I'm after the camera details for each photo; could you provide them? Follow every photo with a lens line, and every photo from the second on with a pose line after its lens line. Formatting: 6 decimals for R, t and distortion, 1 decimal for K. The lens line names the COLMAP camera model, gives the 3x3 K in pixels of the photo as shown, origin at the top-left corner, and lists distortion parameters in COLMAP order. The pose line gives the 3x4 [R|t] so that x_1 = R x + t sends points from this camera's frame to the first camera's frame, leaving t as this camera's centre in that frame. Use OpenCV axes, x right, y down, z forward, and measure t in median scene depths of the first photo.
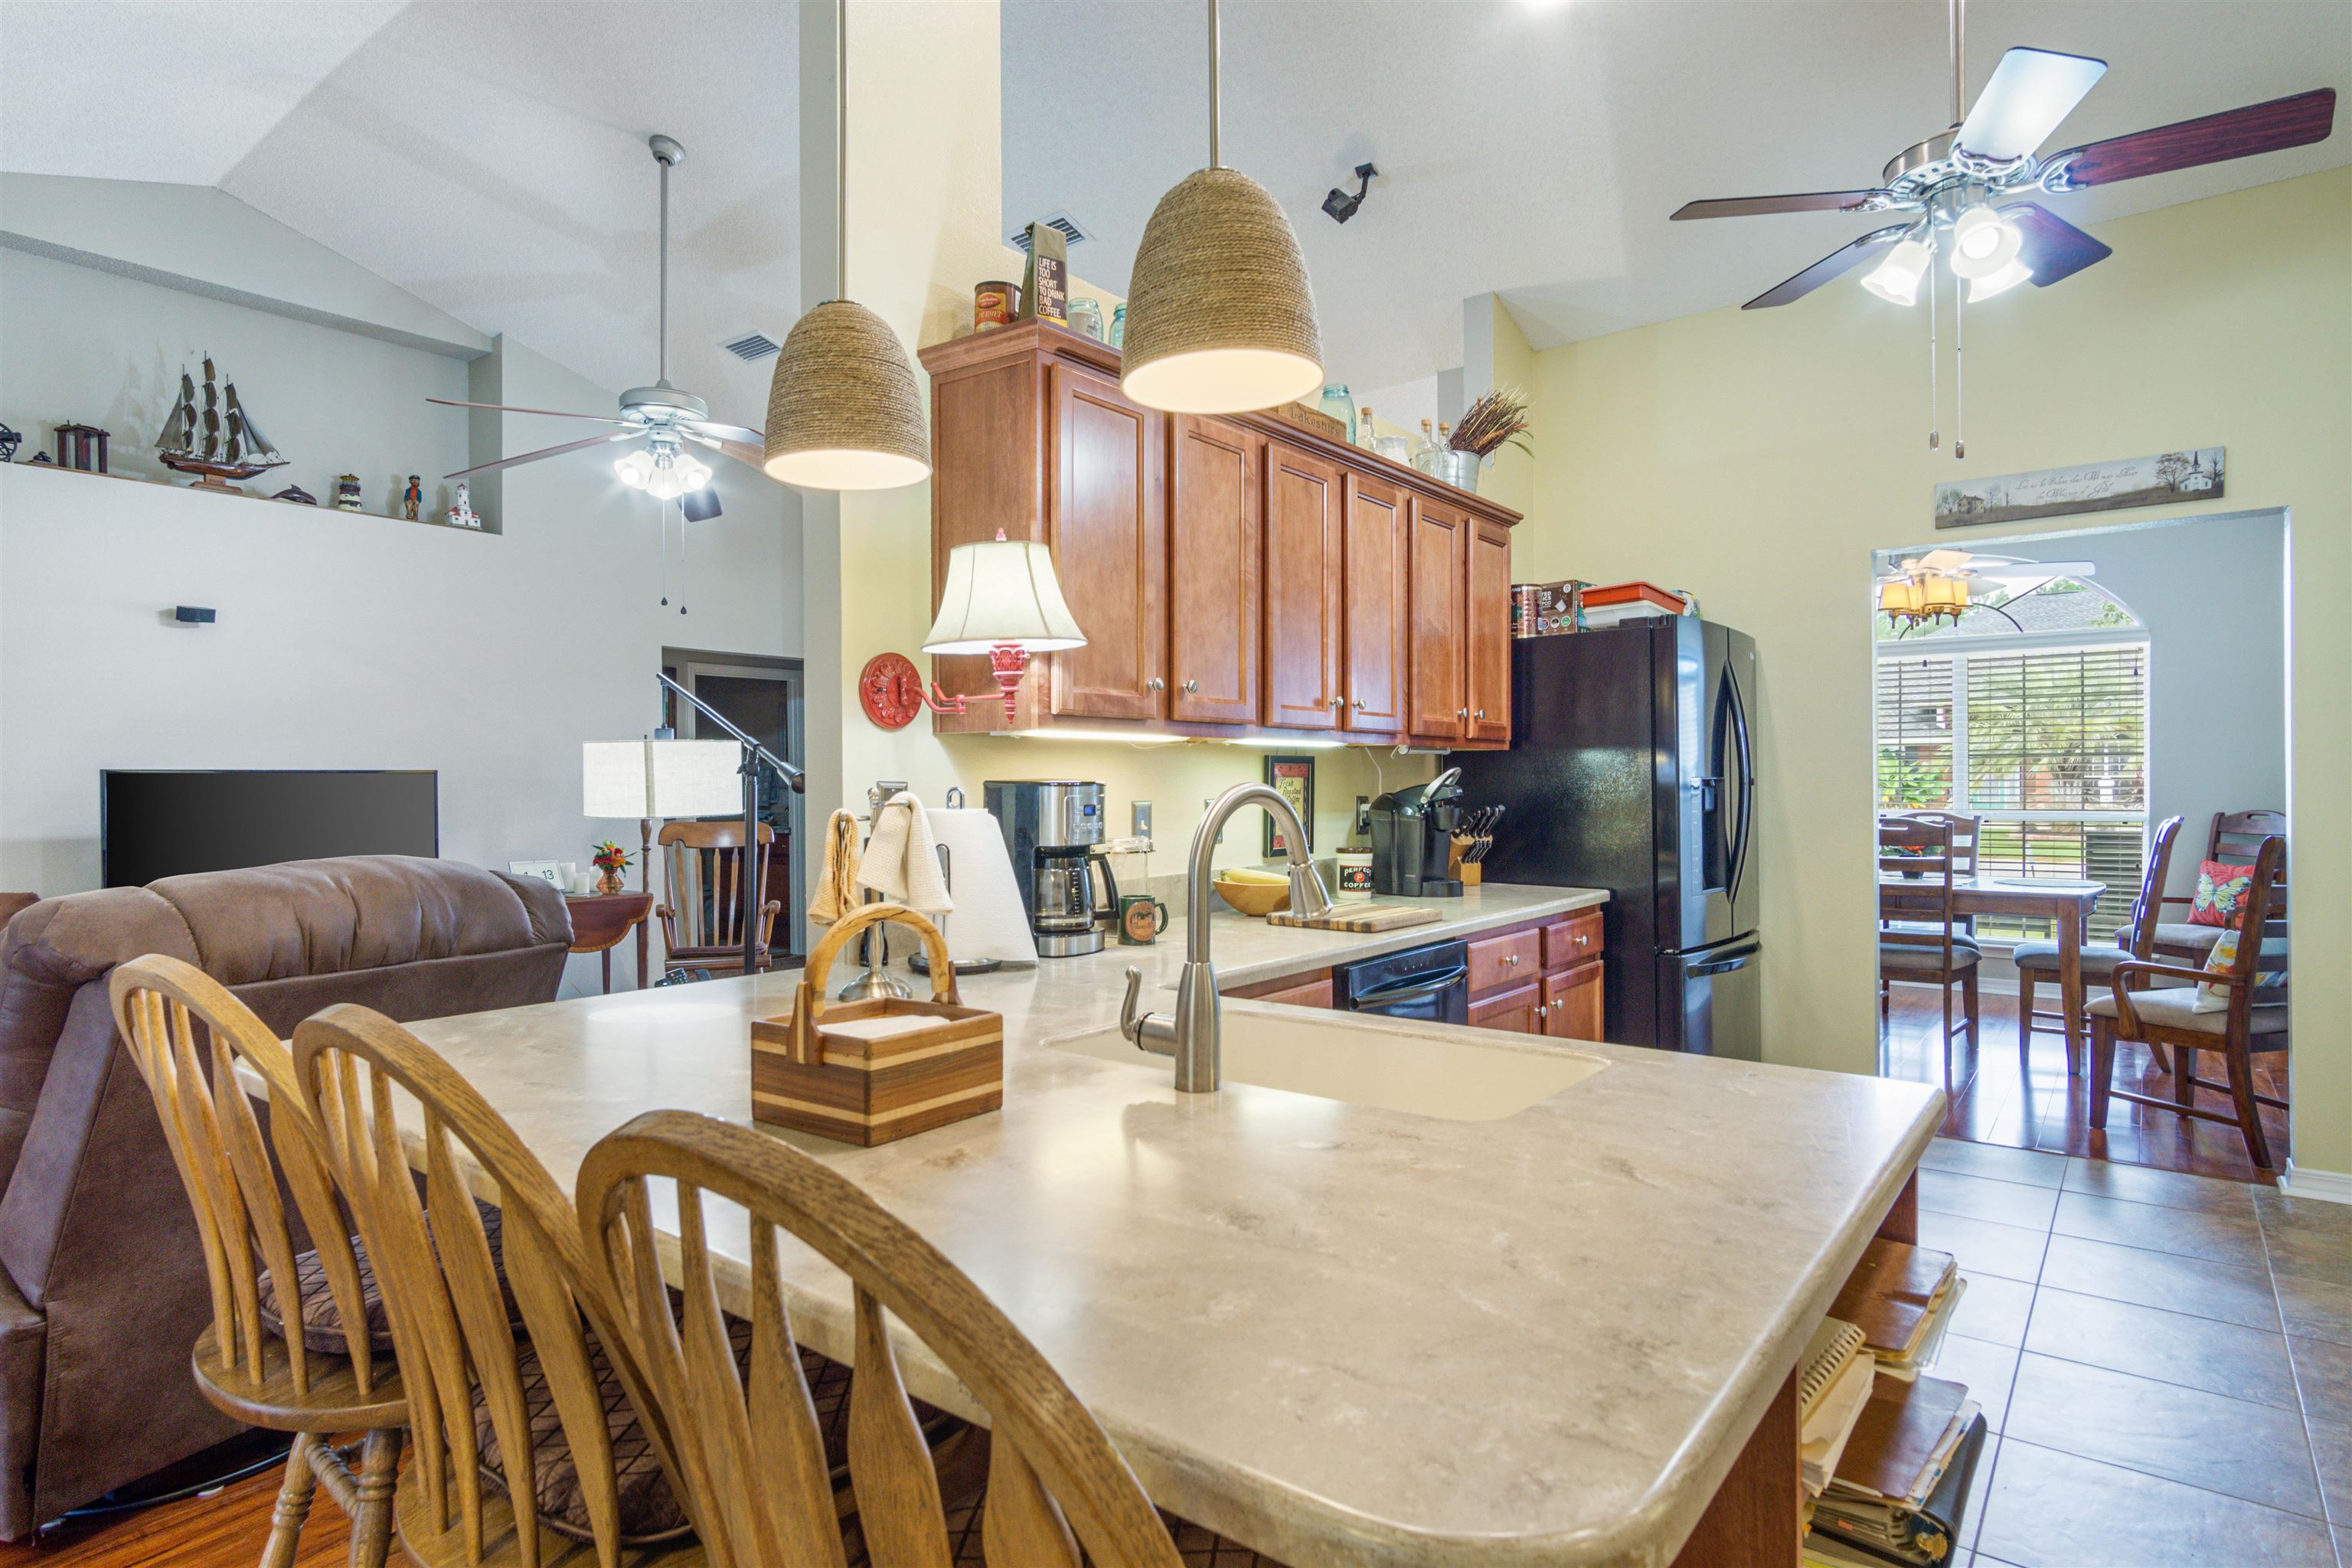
lens RADIAL K [[1248.3, 0, 1168.7], [0, 1248.3, 773.7], [0, 0, 1]] dist [-0.004661, 0.000600]
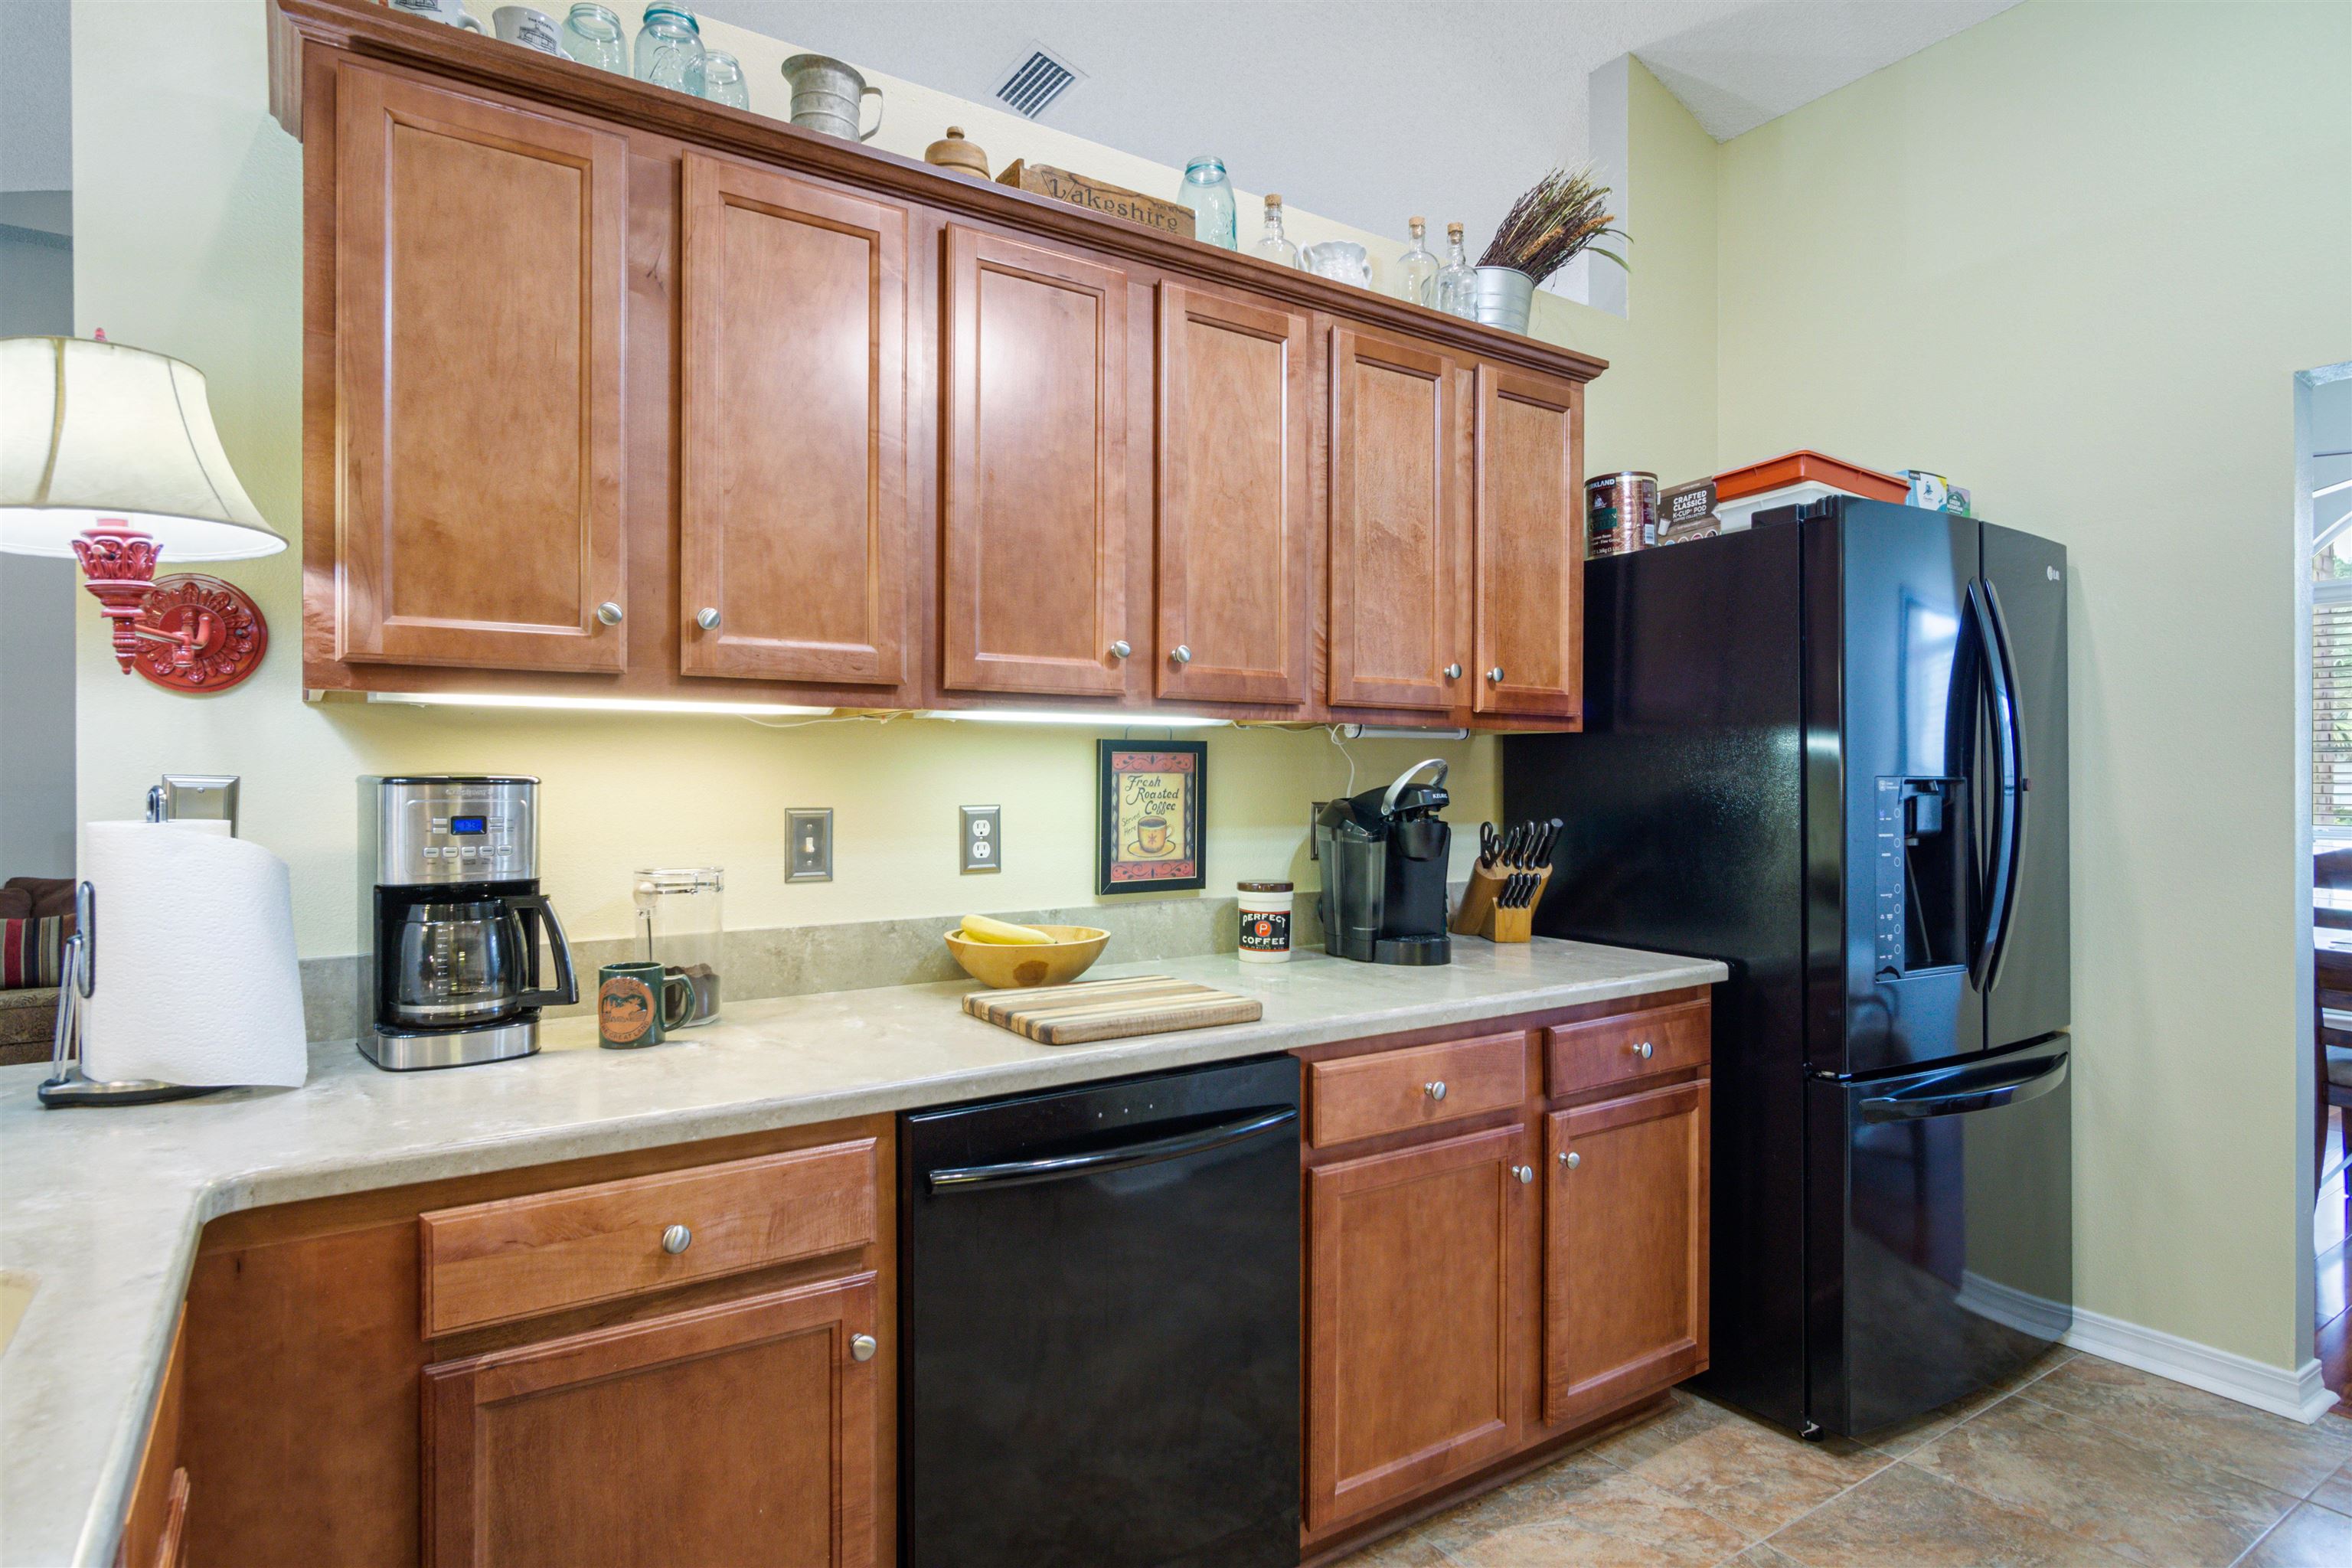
lens RADIAL K [[1248.3, 0, 1168.7], [0, 1248.3, 773.7], [0, 0, 1]] dist [-0.004661, 0.000600]
pose [[0.951443, 0.003764, -0.307803, 0.288080], [-0.003058, 0.999991, 0.002778, 0.001236], [0.307811, -0.001702, 0.951446, 0.352031]]
